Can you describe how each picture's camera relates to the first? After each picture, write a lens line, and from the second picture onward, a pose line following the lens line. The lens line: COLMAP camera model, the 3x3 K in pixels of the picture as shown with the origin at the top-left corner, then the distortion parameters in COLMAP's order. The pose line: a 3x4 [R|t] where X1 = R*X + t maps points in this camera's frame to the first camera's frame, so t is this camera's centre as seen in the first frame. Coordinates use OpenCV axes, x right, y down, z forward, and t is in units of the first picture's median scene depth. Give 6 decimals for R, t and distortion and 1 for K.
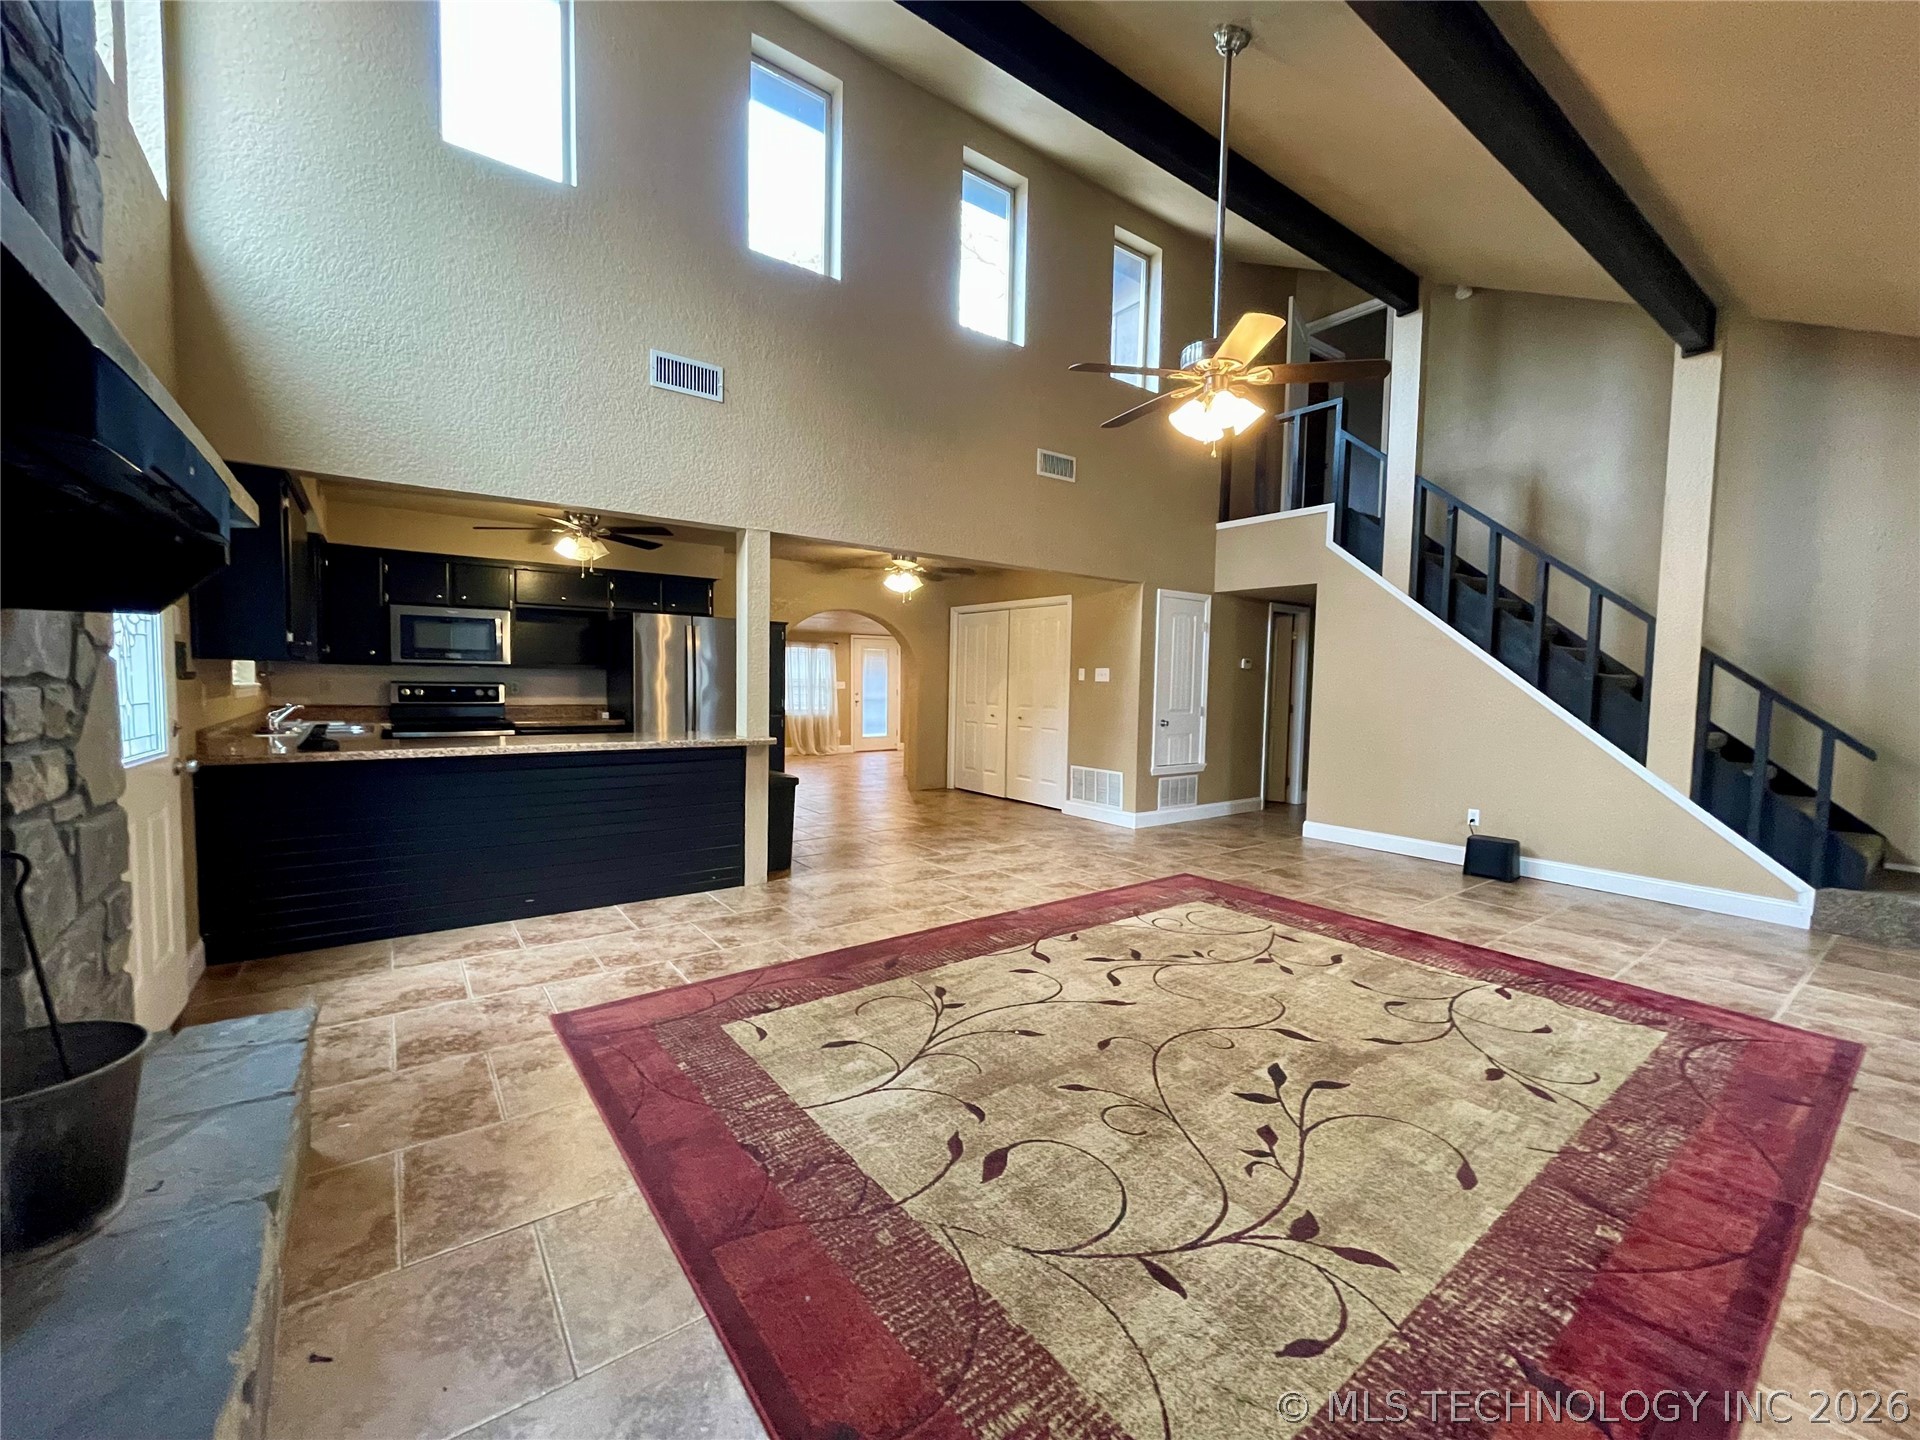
lens RADIAL K [[773.3, 0, 949.4], [0, 773.3, 727.8], [0, 0, 1]] dist [-0.001234, 0.000089]
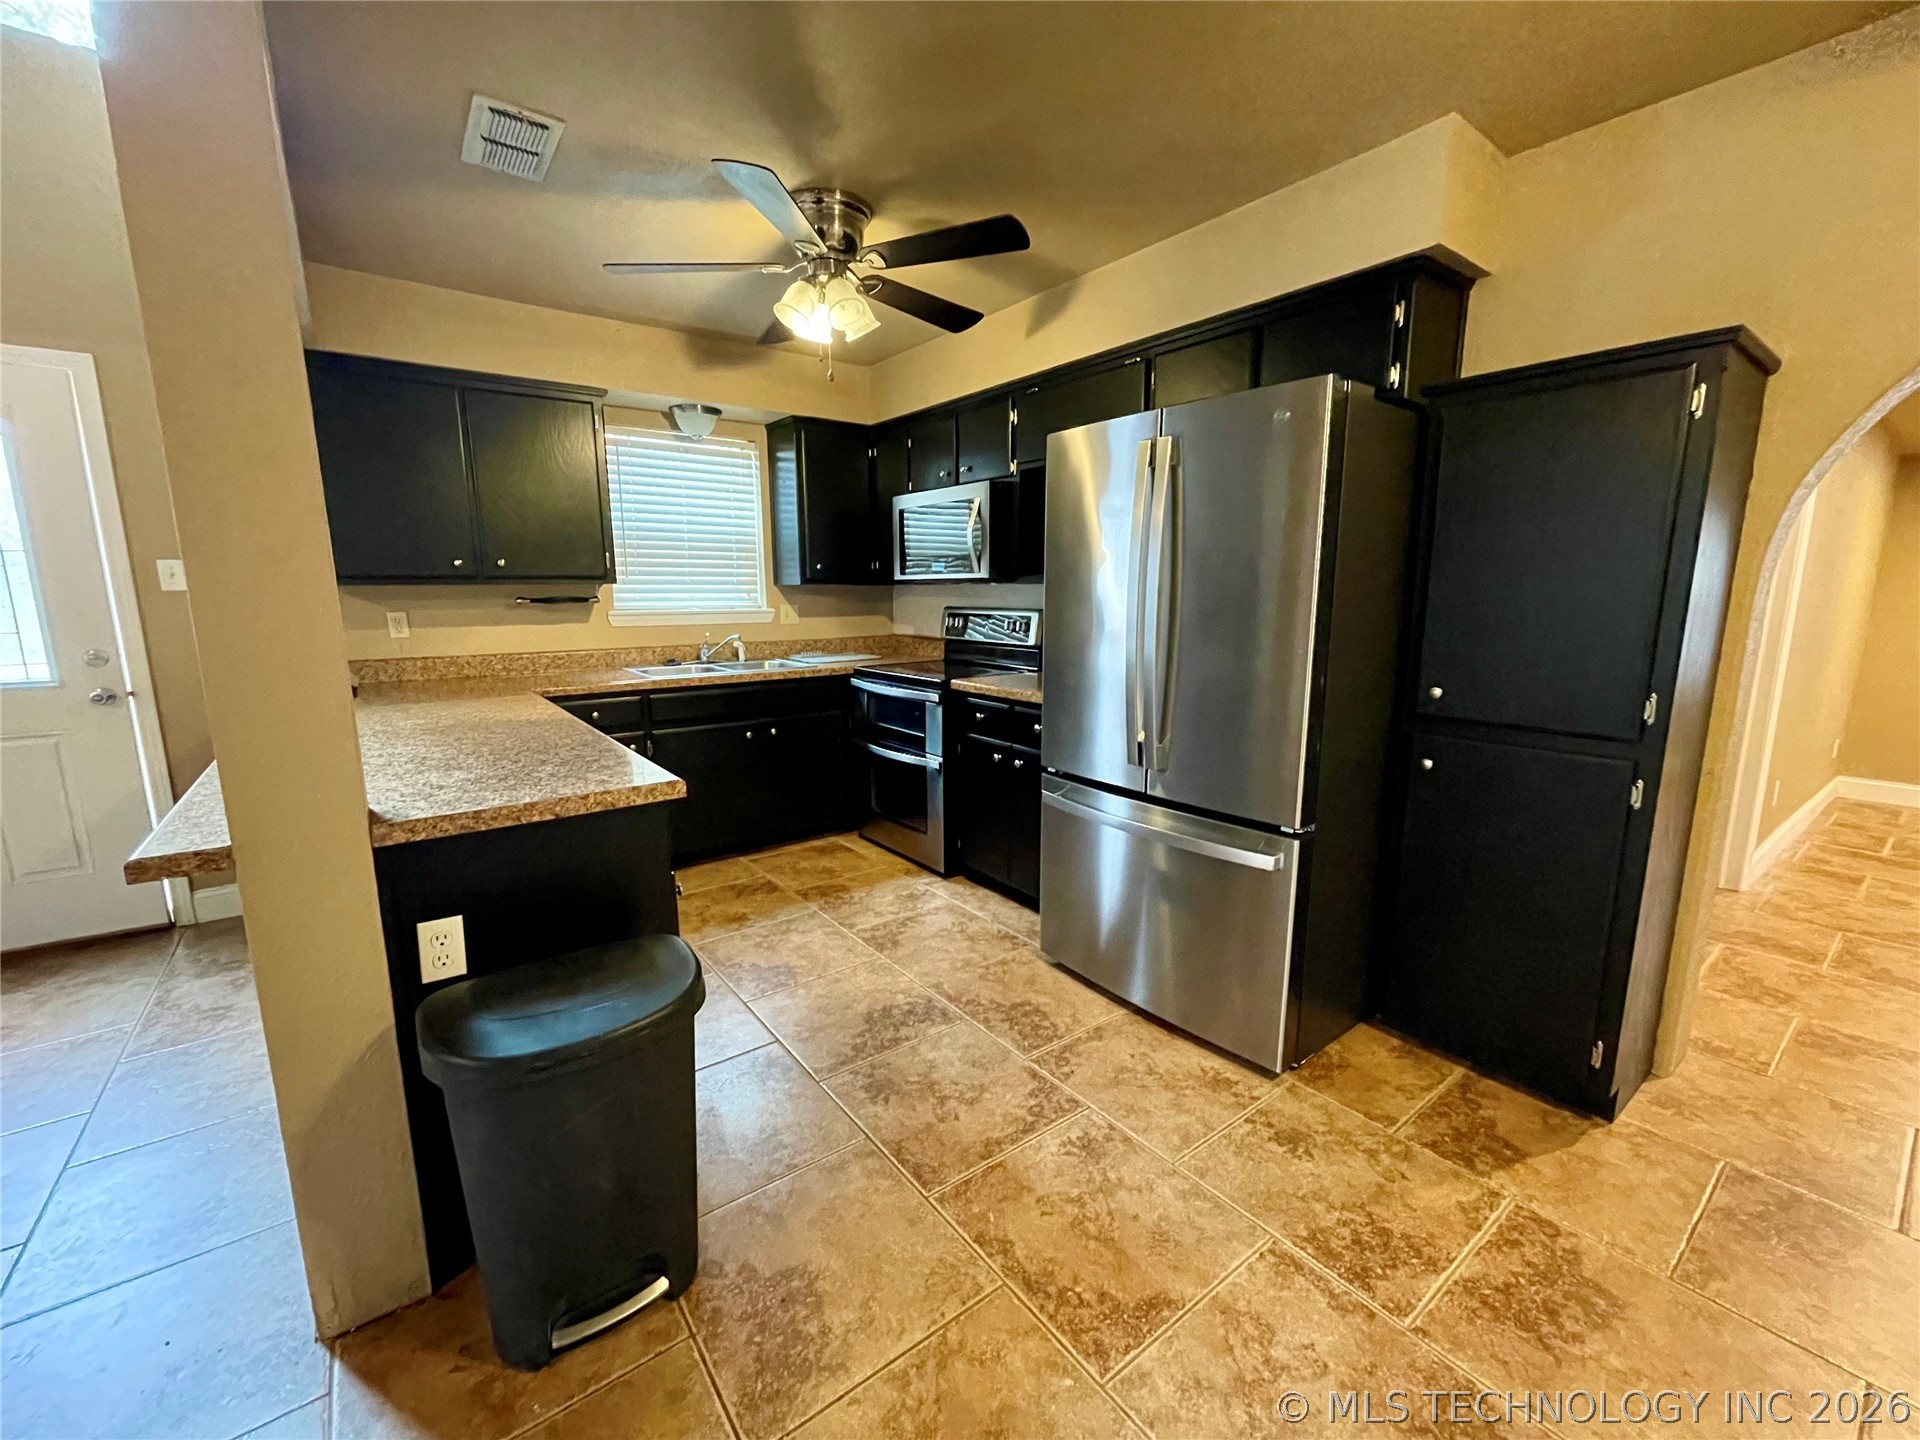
lens RADIAL K [[773.3, 0, 955.6], [0, 773.3, 718.4], [0, 0, 1]] dist [-0.001234, 0.000089]
pose [[0.017057, 0.147163, -0.988965, 0.009484], [-0.059976, 0.987479, 0.145907, -0.103180], [0.998054, 0.056825, 0.025670, 1.623894]]
